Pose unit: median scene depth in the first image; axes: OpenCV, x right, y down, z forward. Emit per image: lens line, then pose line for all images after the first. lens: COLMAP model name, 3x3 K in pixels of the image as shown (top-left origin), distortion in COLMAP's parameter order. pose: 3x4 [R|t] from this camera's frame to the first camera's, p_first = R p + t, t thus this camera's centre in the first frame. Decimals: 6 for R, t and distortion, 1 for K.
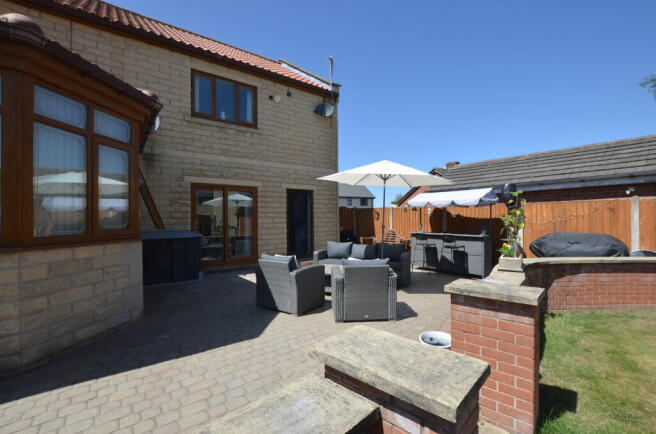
lens RADIAL K [[288.2, 0, 327.6], [0, 288.2, 218.7], [0, 0, 1]] dist [-0.041314, 0.010585]
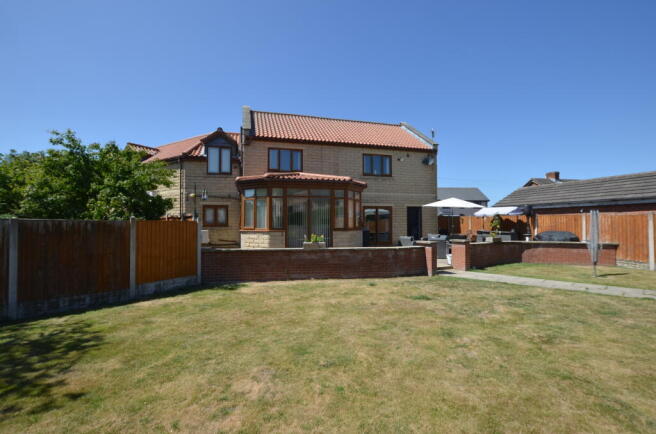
lens RADIAL K [[288.2, 0, 327.6], [0, 288.2, 218.7], [0, 0, 1]] dist [-0.041314, 0.010585]
pose [[0.926458, 0.000565, -0.376398, 0.089501], [-0.003322, 0.999972, -0.006677, -0.011201], [0.376383, 0.007436, 0.926434, -0.998993]]
